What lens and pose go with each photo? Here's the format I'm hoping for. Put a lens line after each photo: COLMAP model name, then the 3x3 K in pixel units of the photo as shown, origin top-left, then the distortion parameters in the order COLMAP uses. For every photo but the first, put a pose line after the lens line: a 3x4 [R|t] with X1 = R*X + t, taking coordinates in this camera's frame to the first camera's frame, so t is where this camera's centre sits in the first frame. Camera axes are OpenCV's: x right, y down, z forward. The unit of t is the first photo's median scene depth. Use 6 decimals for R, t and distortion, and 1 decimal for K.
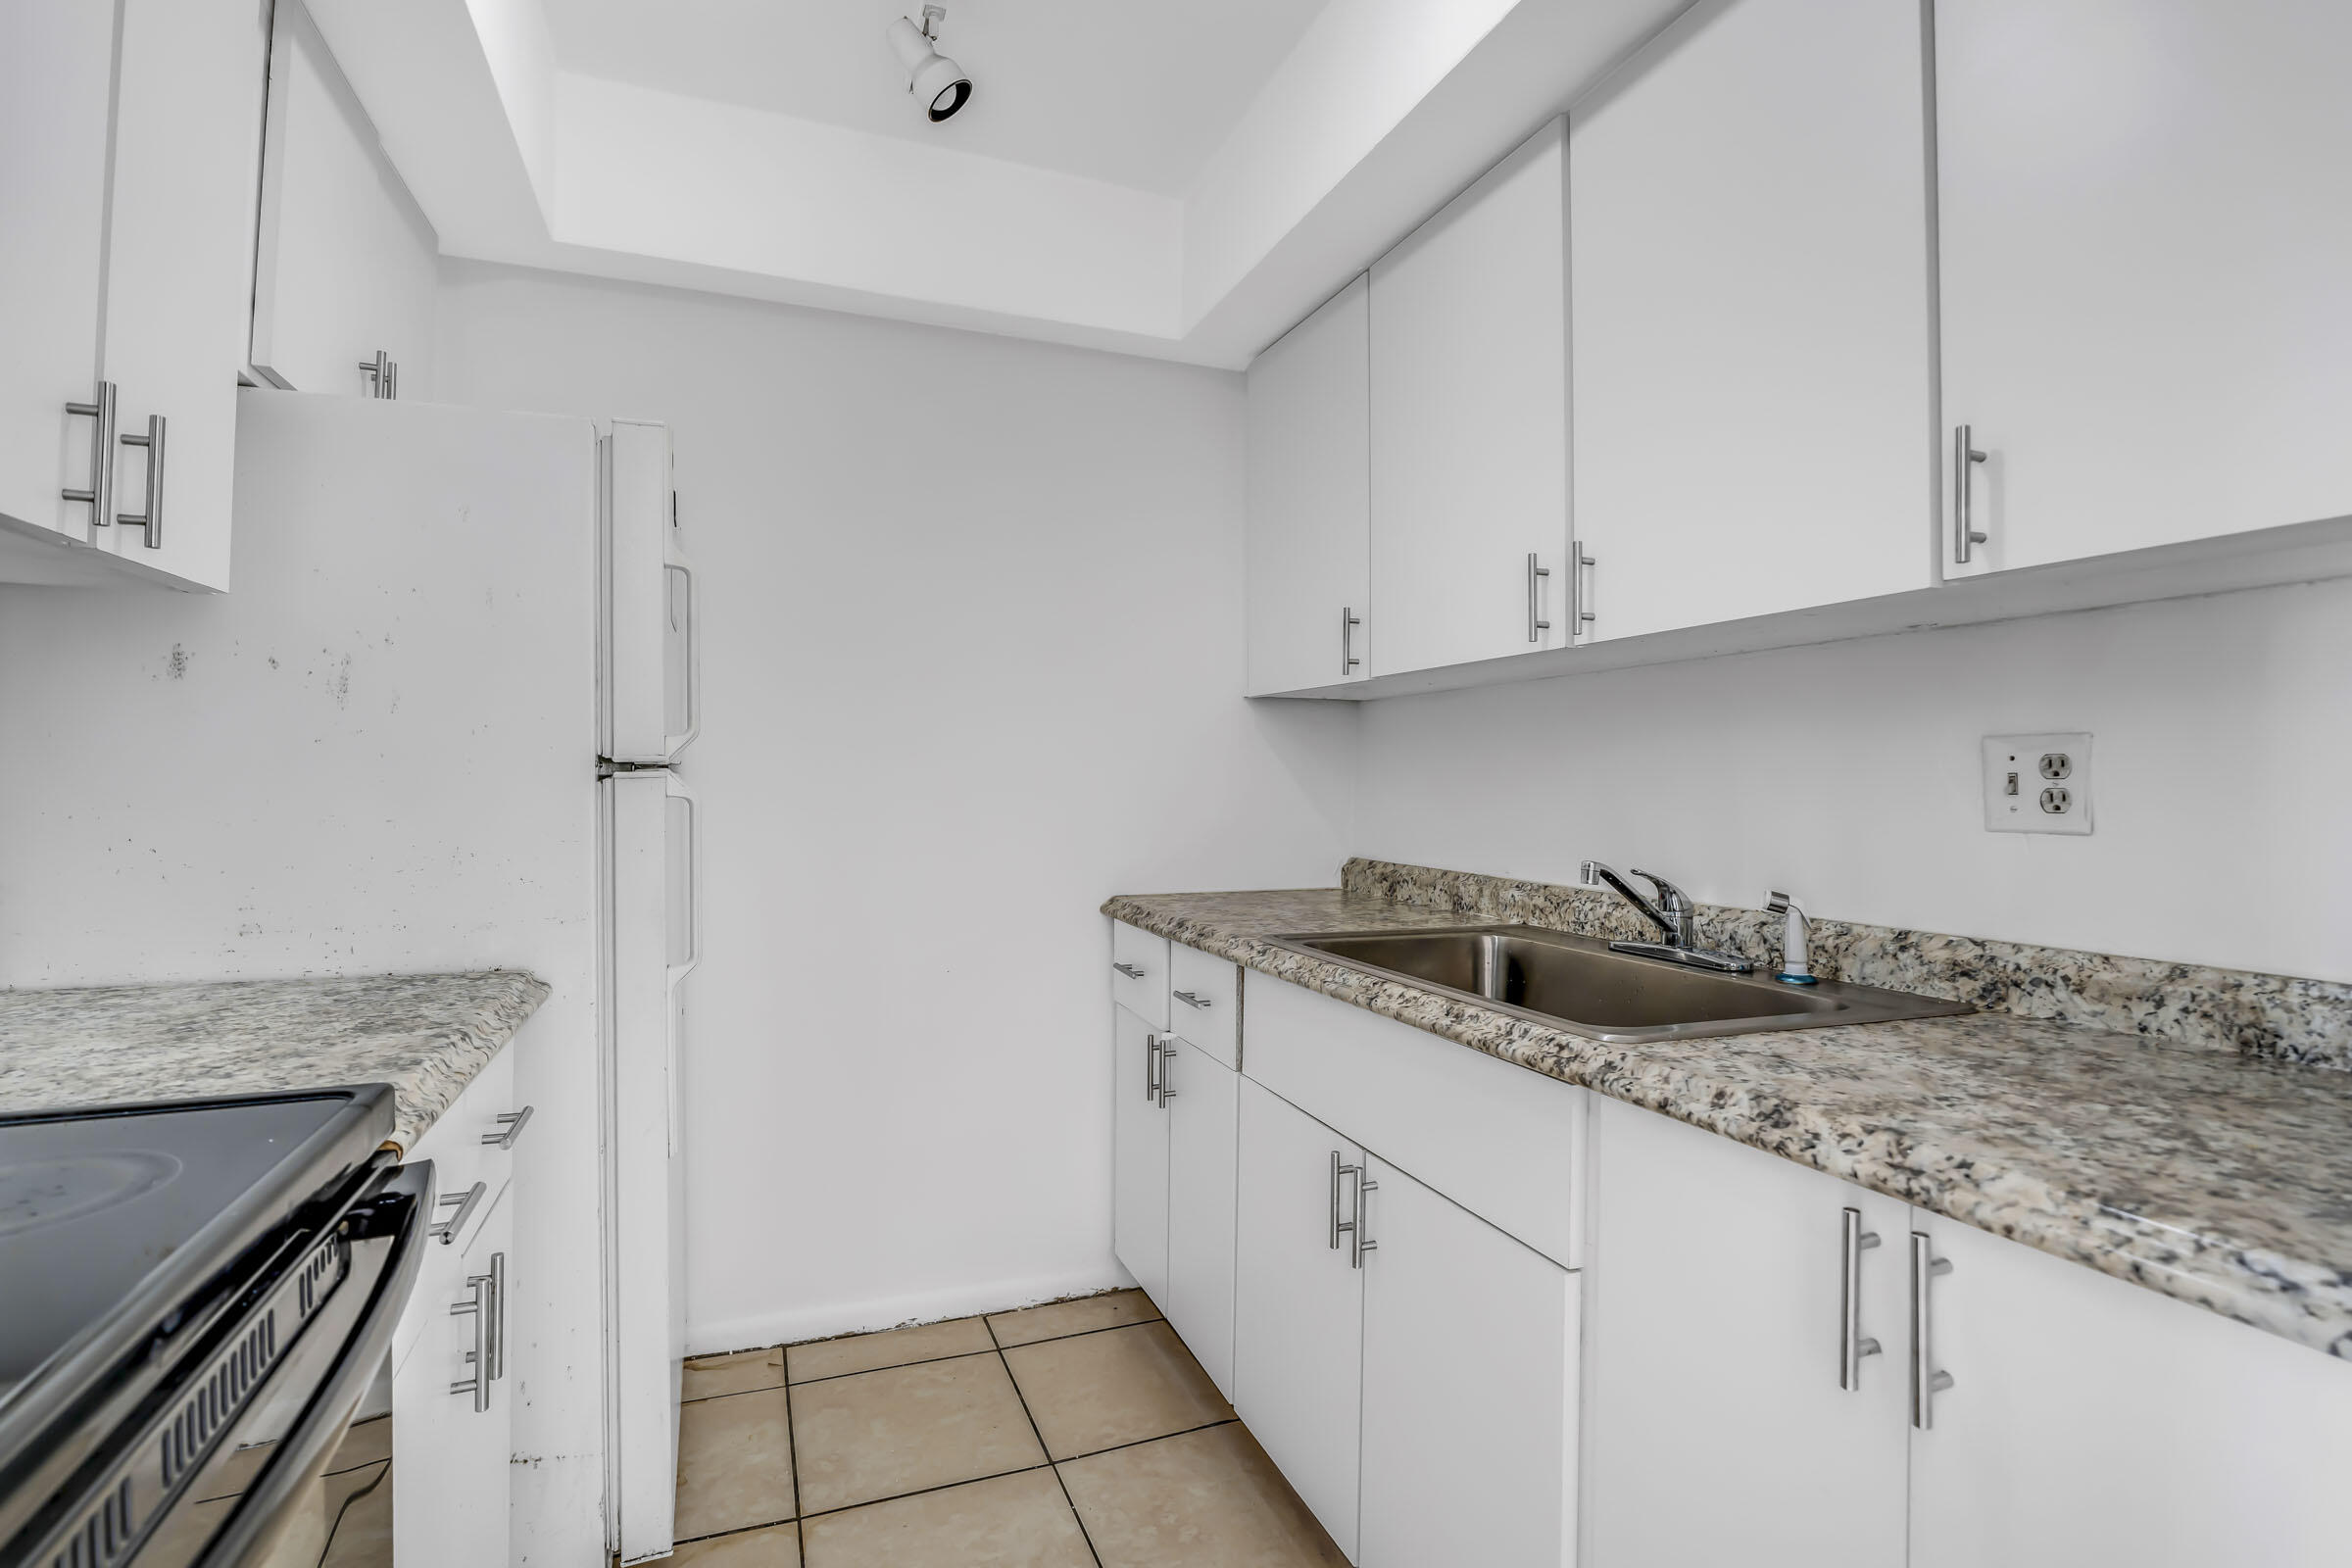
lens RADIAL K [[1112.7, 0, 1185.0], [0, 1112.7, 754.8], [0, 0, 1]] dist [-0.018960, 0.004435]
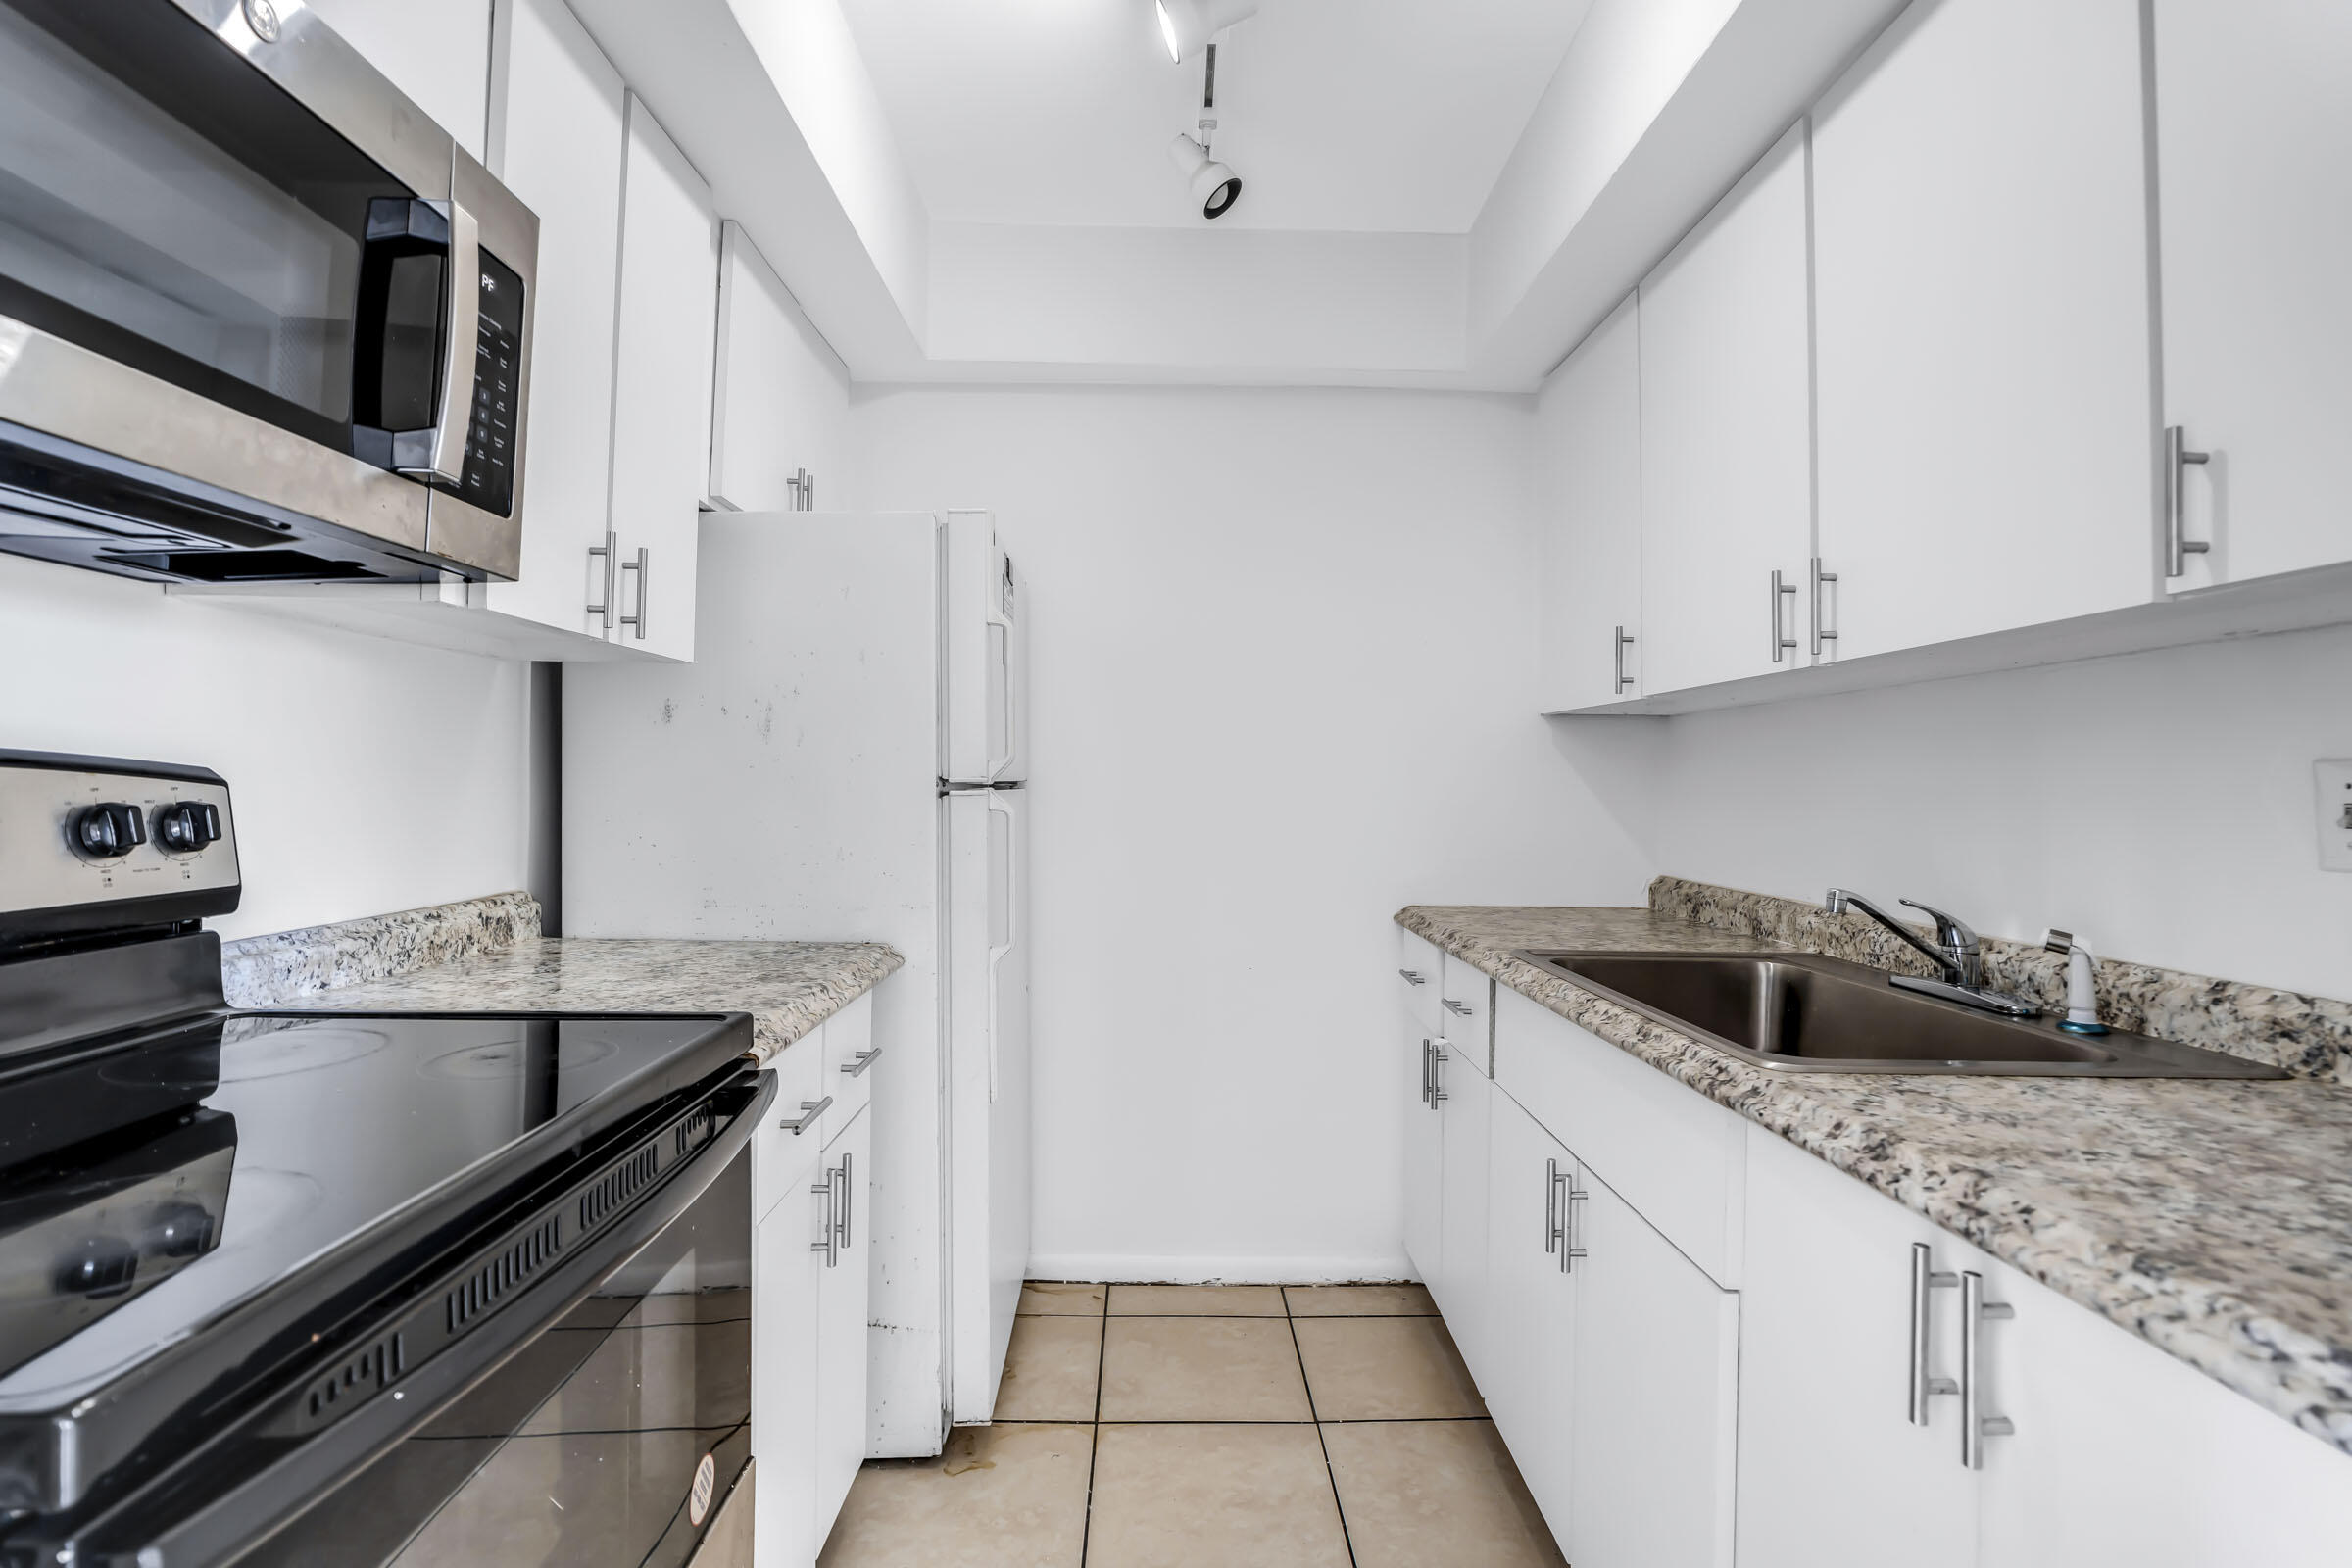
lens RADIAL K [[1112.7, 0, 1194.4], [0, 1112.7, 755.0], [0, 0, 1]] dist [-0.018960, 0.004435]
pose [[0.940114, -0.004500, -0.340831, 0.179486], [0.002426, 0.999976, -0.006511, -0.015787], [0.340852, 0.005294, 0.940102, -0.093970]]
